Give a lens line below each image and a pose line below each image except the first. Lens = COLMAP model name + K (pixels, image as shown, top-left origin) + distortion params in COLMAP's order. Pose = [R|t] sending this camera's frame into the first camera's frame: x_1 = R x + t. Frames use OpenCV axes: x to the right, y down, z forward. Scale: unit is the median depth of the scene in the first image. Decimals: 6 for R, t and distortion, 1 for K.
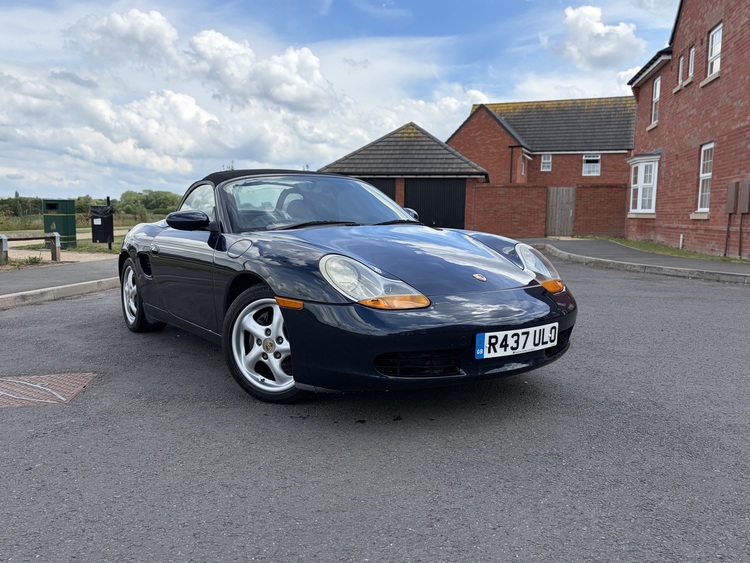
lens RADIAL K [[638.5, 0, 376.3], [0, 638.5, 280.7], [0, 0, 1]] dist [0.021151, 0.000638]
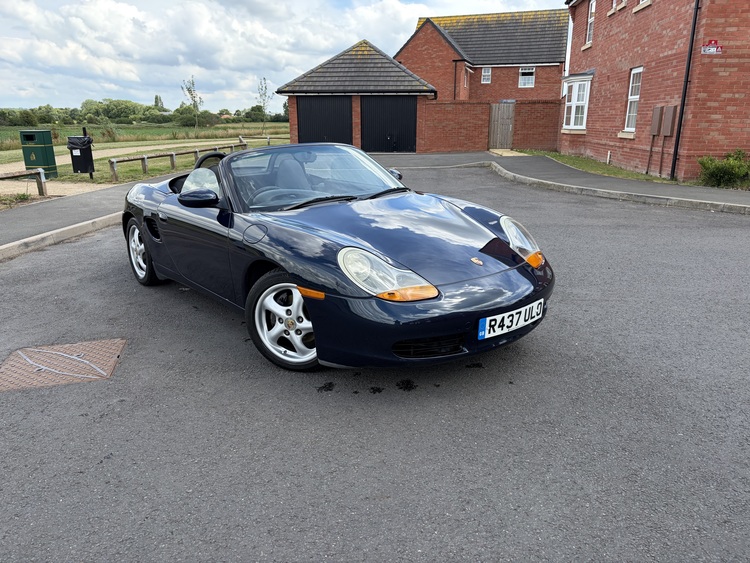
lens RADIAL K [[567.8, 0, 375.1], [0, 567.8, 280.3], [0, 0, 1]] dist [0.020479, 0.002360]
pose [[0.996689, -0.034310, 0.073713, -0.079920], [0.021156, 0.984813, 0.172326, -0.127884], [-0.078506, -0.170196, 0.982278, 0.014923]]
